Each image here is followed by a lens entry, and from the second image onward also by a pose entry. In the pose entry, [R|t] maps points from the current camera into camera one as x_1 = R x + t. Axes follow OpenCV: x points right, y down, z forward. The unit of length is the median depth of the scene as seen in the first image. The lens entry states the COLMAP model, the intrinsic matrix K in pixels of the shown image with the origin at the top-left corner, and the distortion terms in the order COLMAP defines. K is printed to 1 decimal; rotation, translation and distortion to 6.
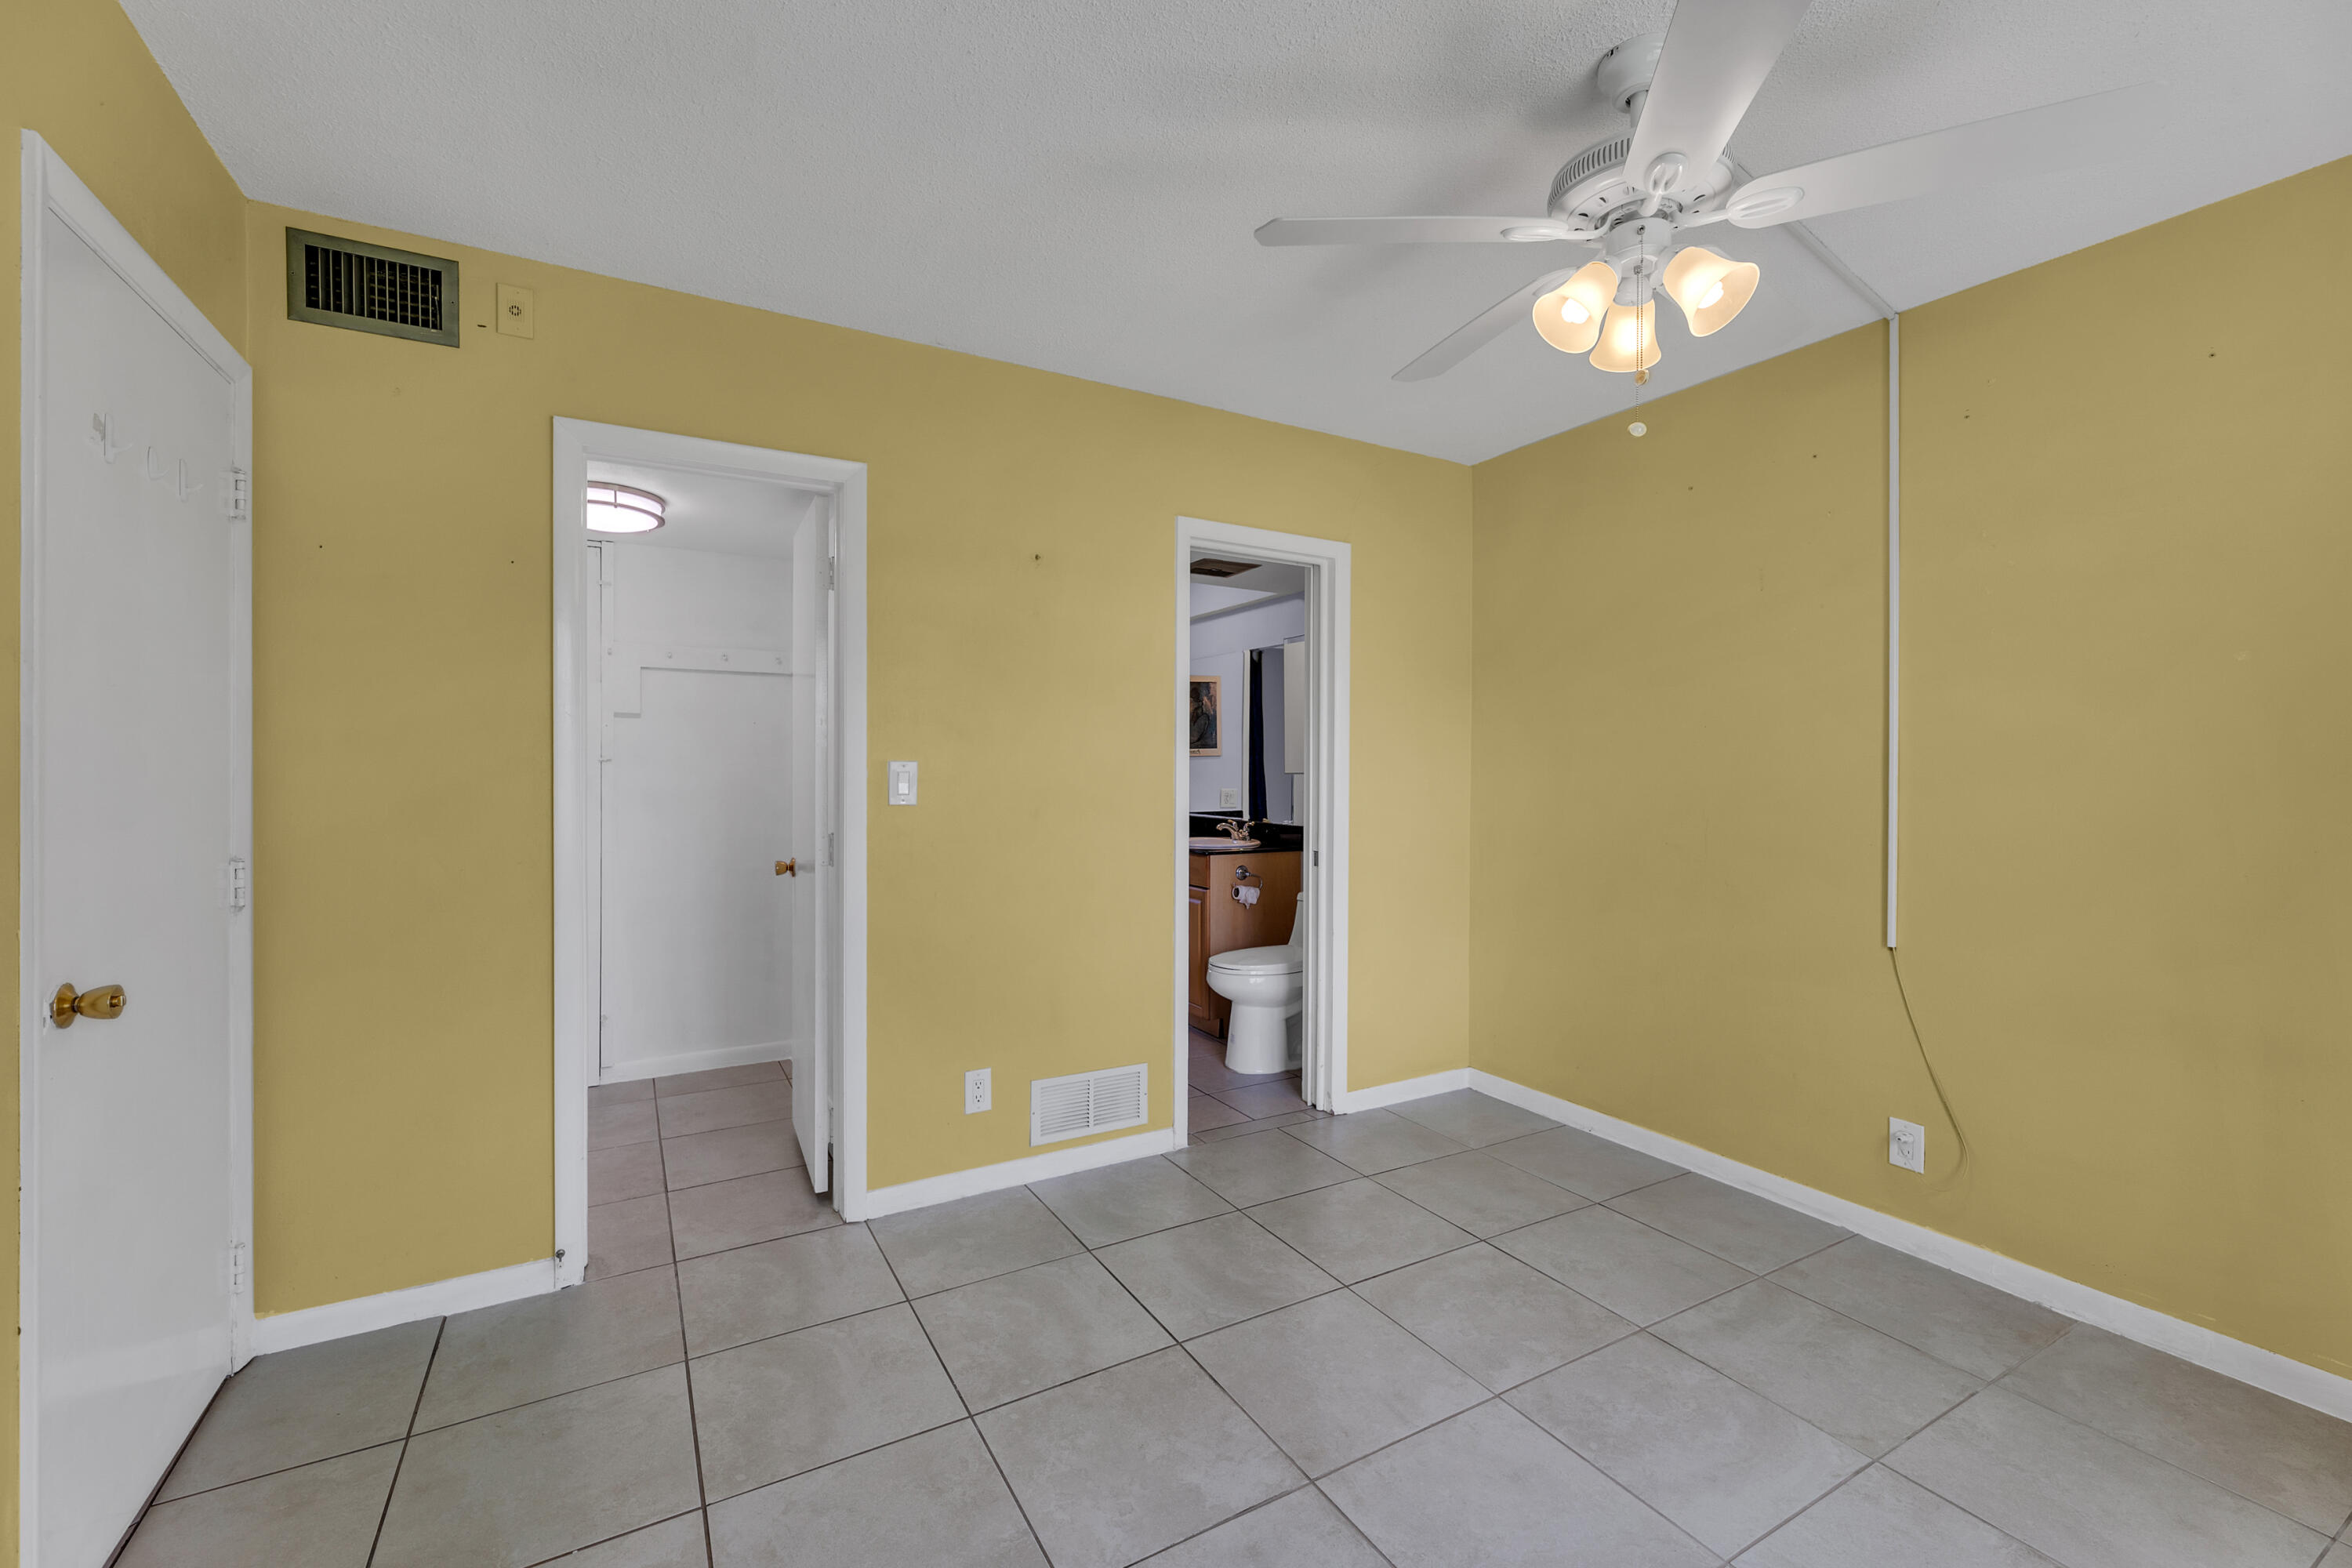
lens RADIAL K [[974.5, 0, 1185.0], [0, 974.5, 768.2], [0, 0, 1]] dist [0.000896, -0.000011]
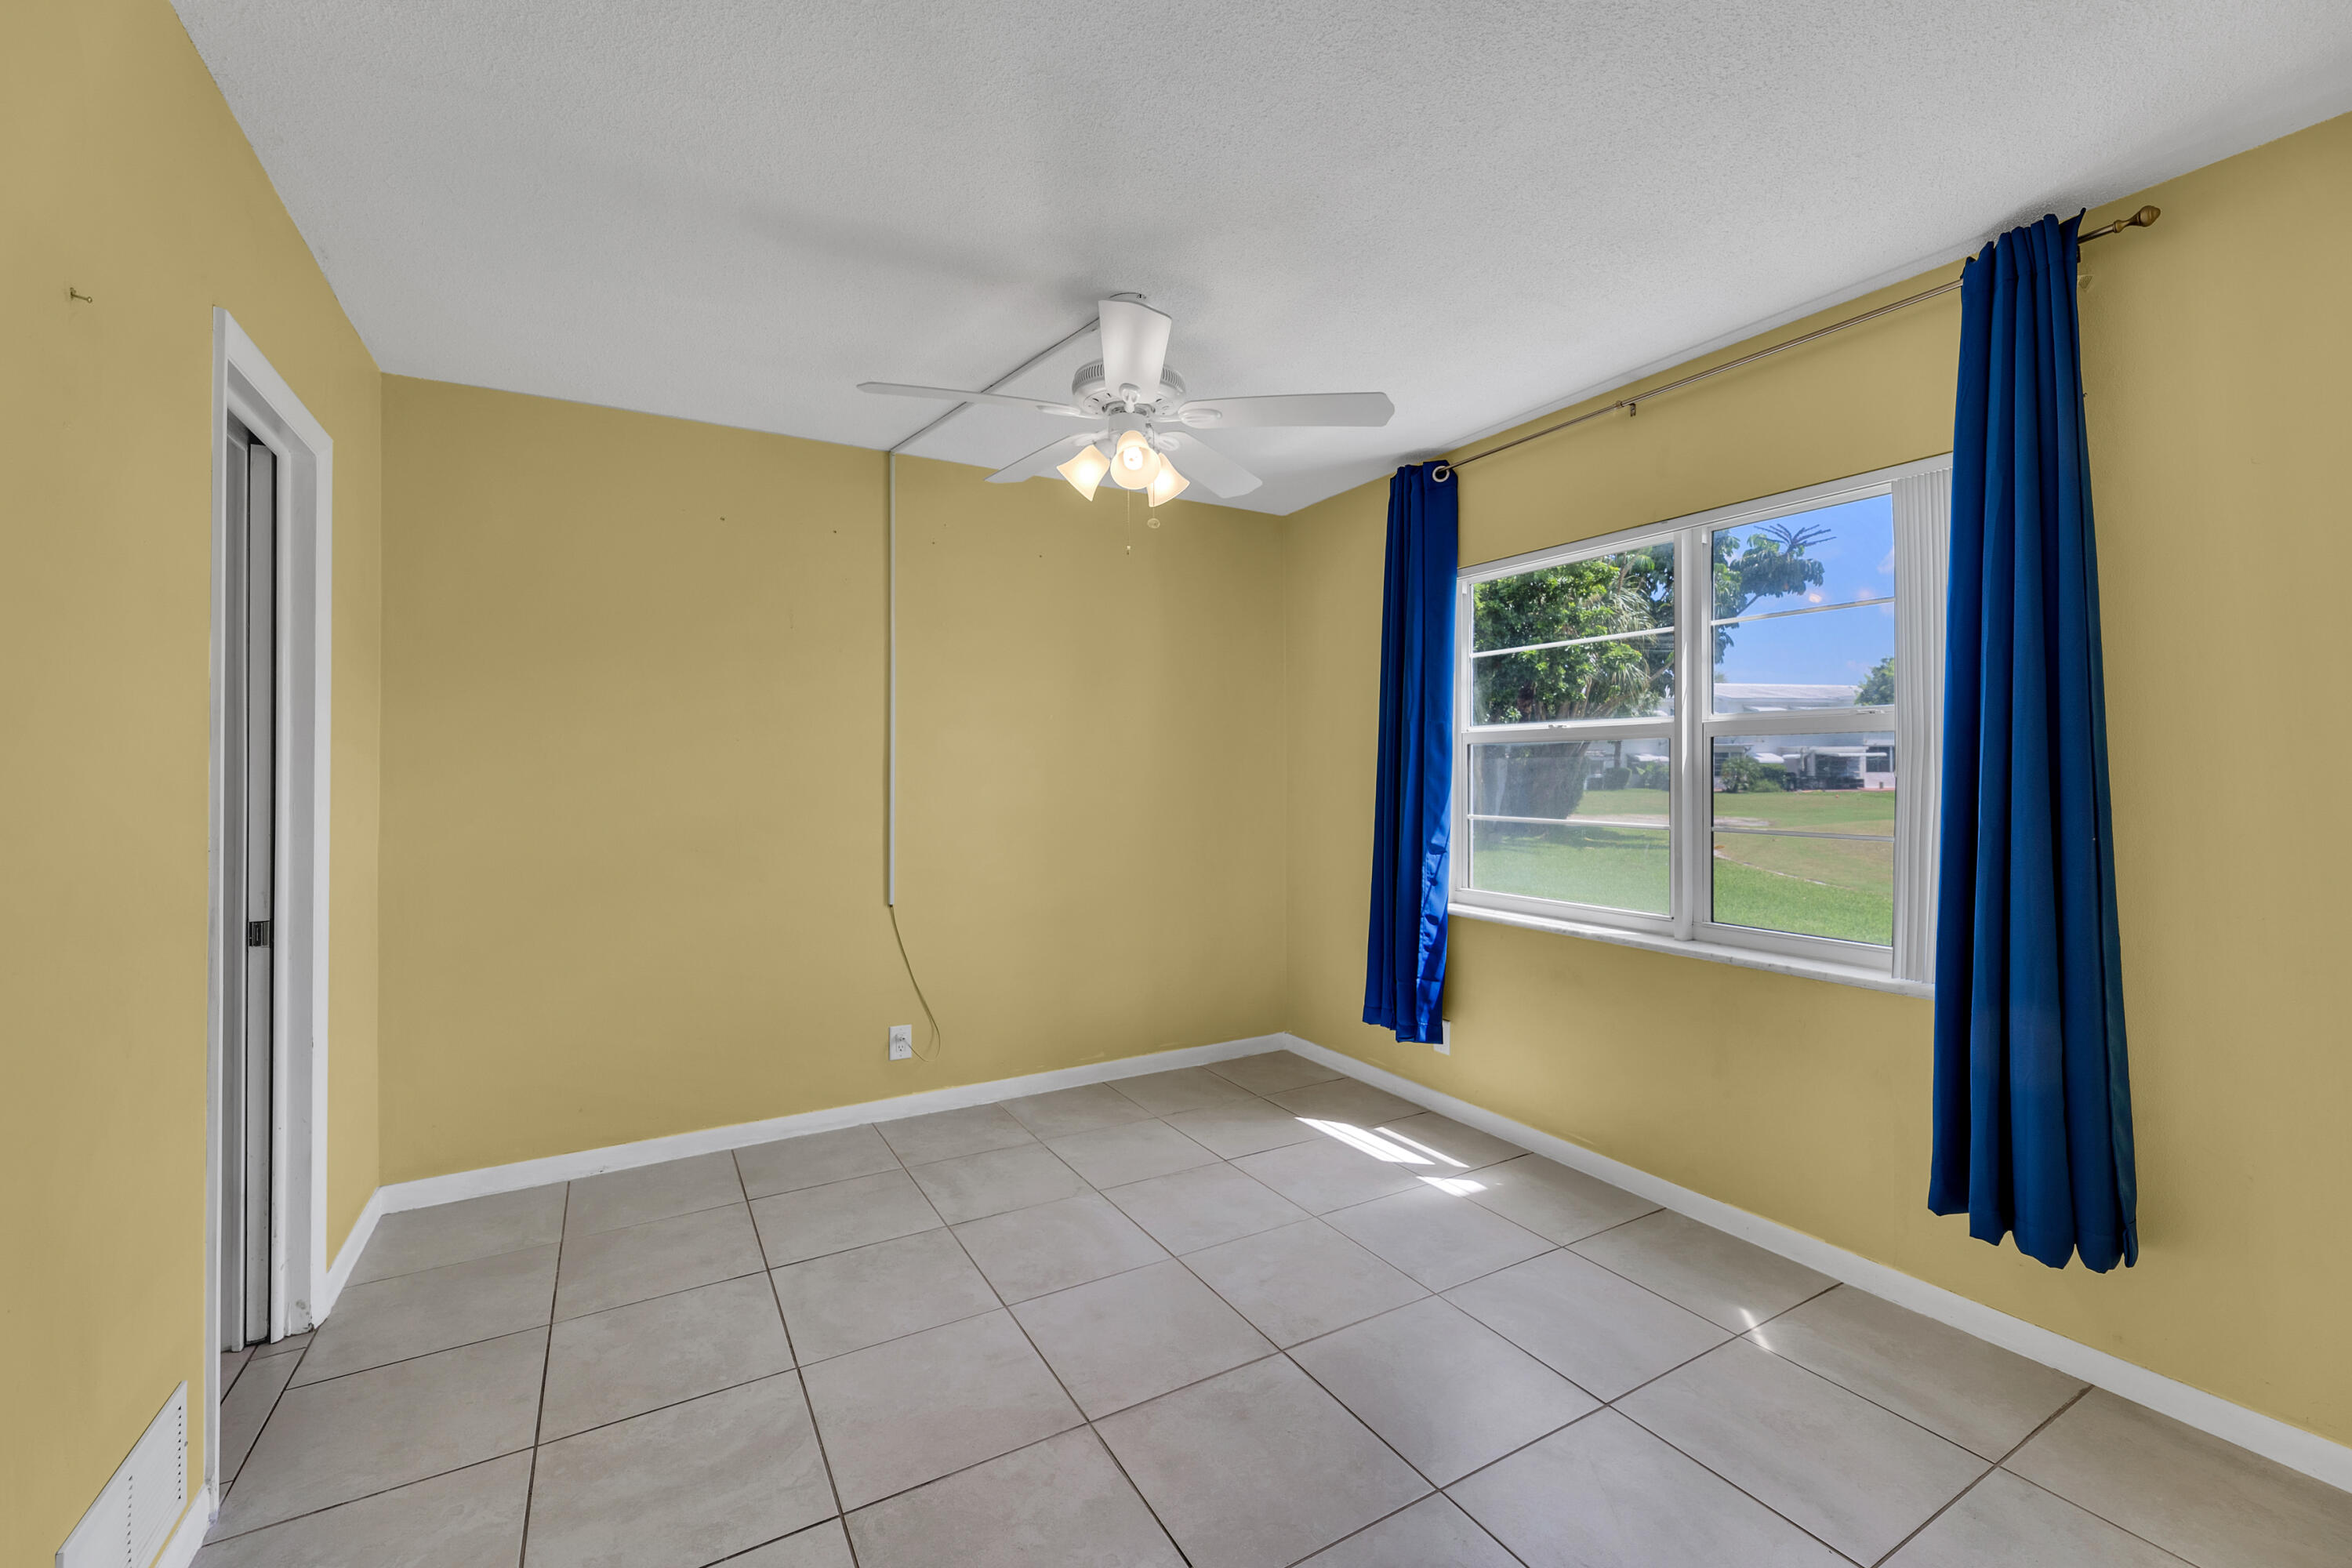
lens RADIAL K [[953.7, 0, 1170.3], [0, 953.7, 765.7], [0, 0, 1]] dist [0.000064, -0.000038]
pose [[0.003481, -0.000264, 0.999994, -0.686829], [0.004829, 0.999988, 0.000248, -0.013837], [-0.999982, 0.004828, 0.003482, 0.644025]]
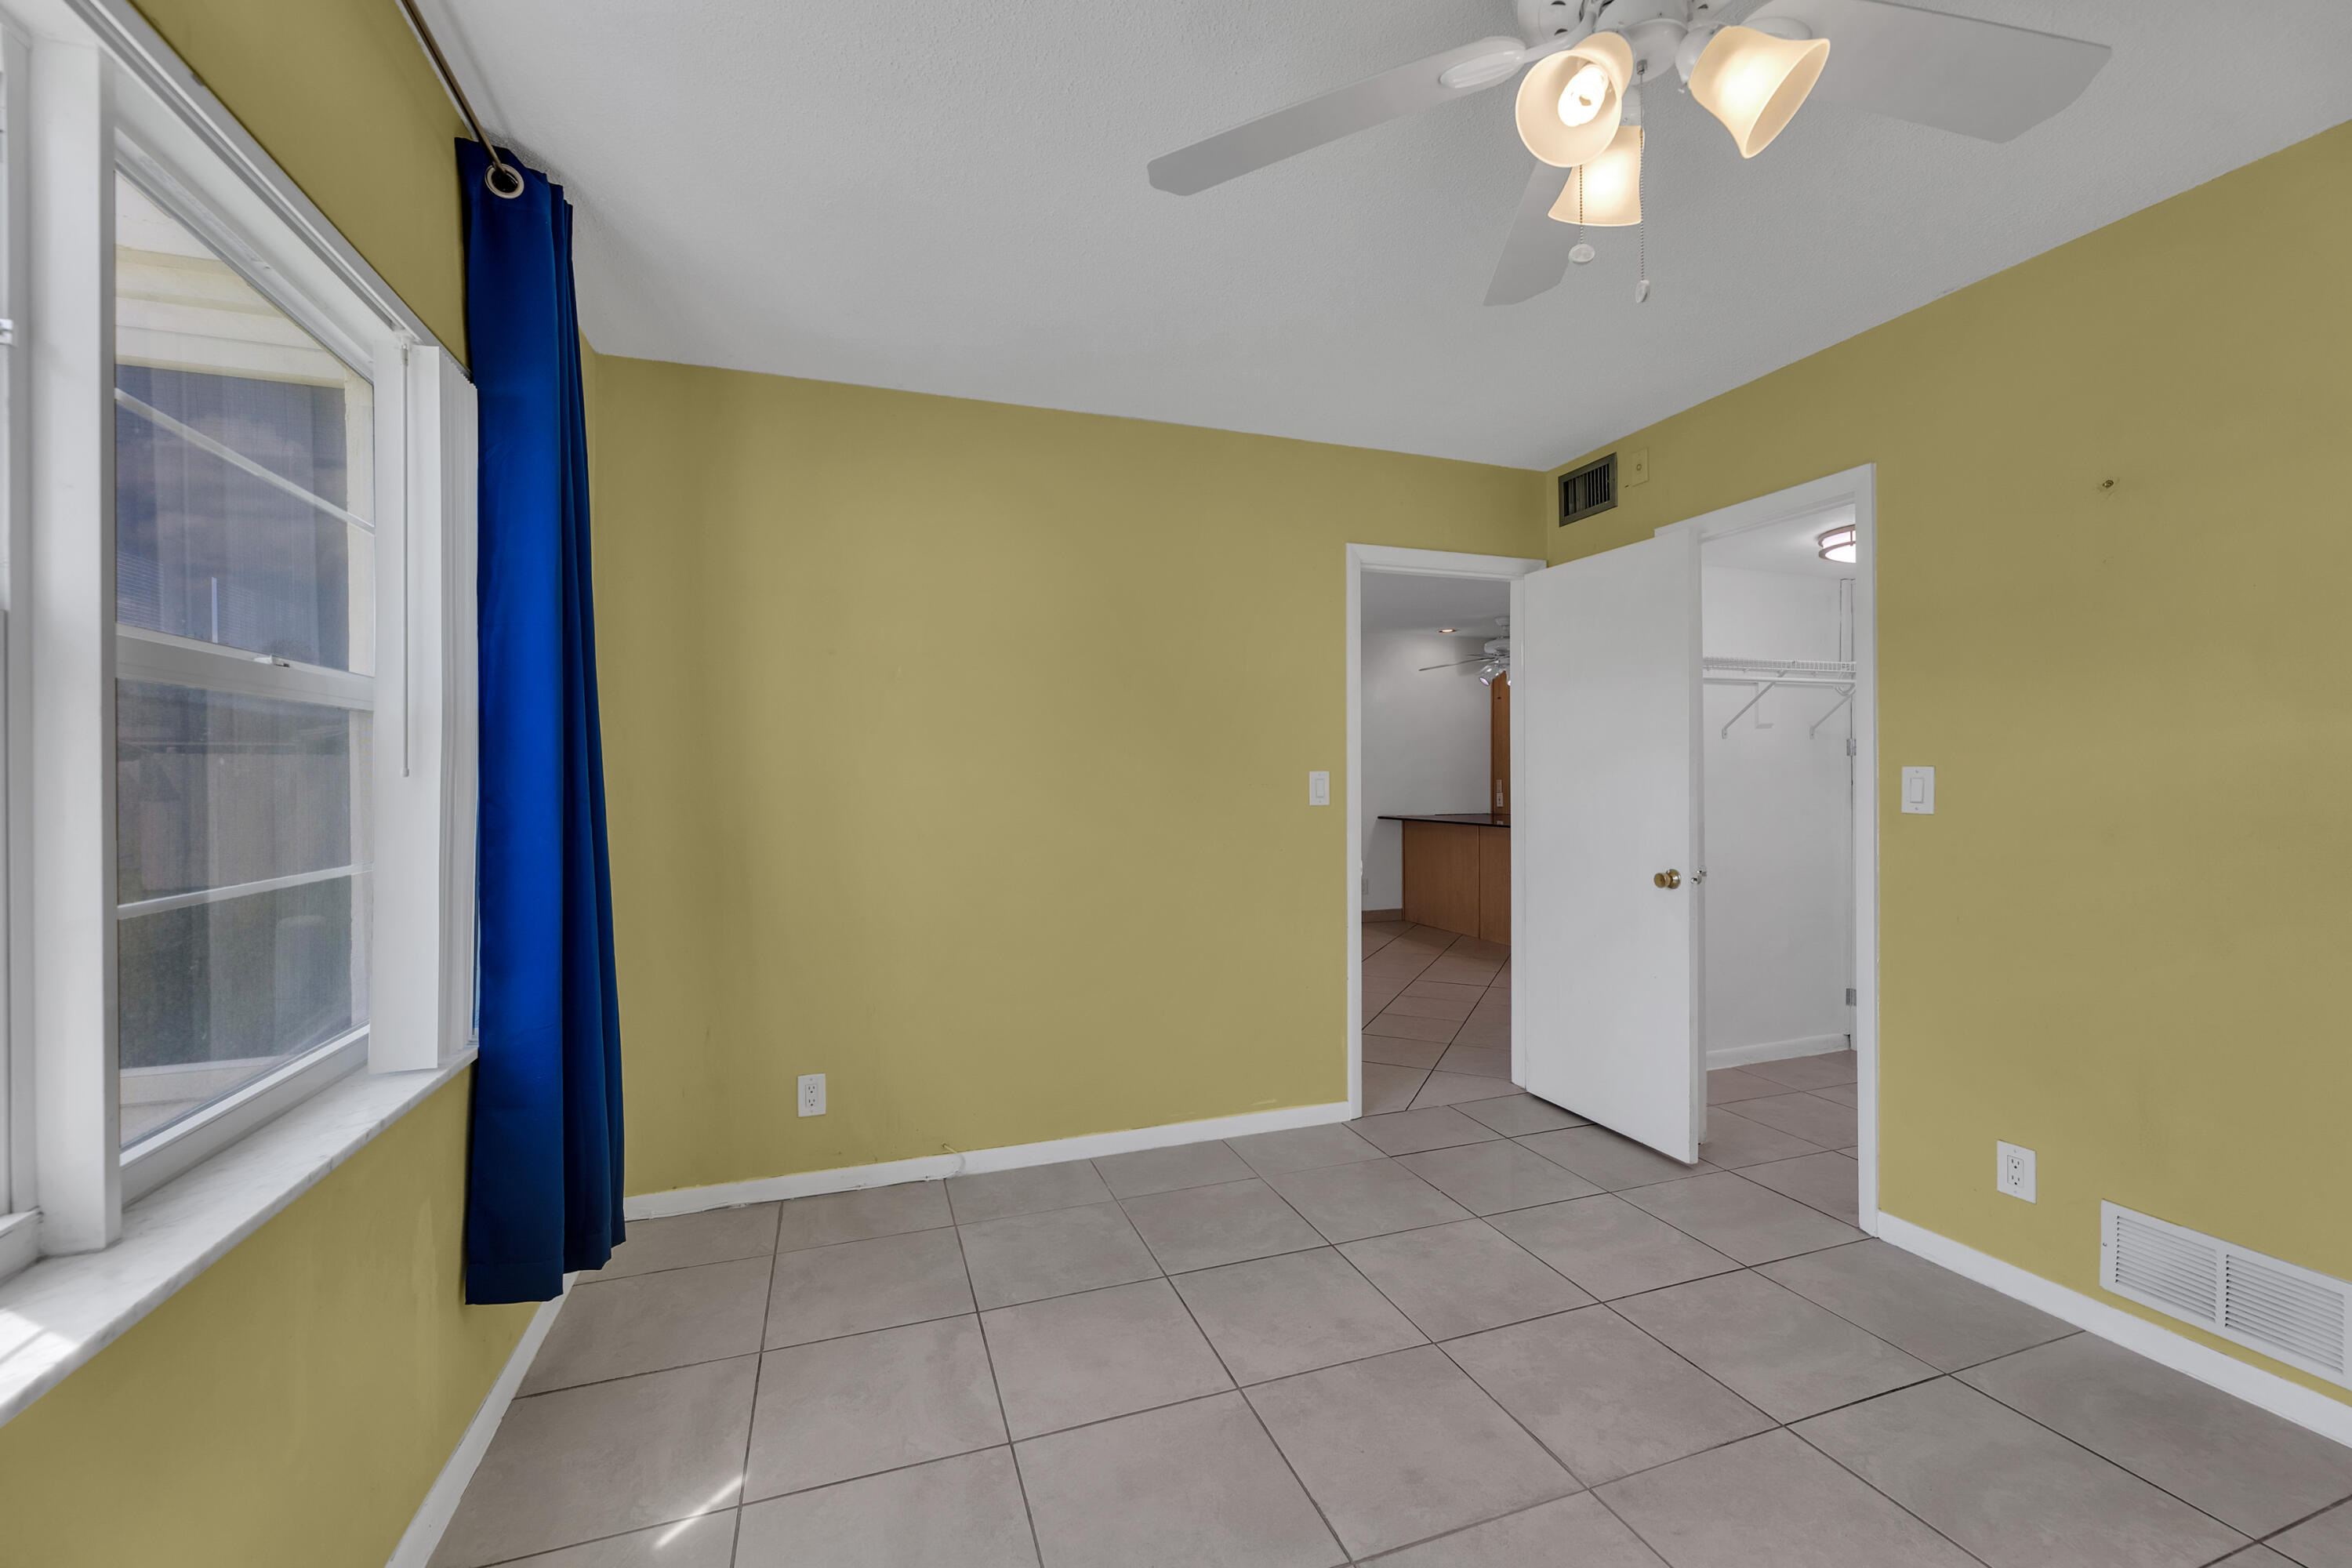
lens RADIAL K [[974.5, 0, 1185.0], [0, 974.5, 768.2], [0, 0, 1]] dist [0.000896, -0.000011]
pose [[-0.180186, -0.008317, -0.983597, 0.852011], [-0.000604, 0.999965, -0.008345, 0.002900], [0.983632, -0.000909, -0.180184, 0.554530]]
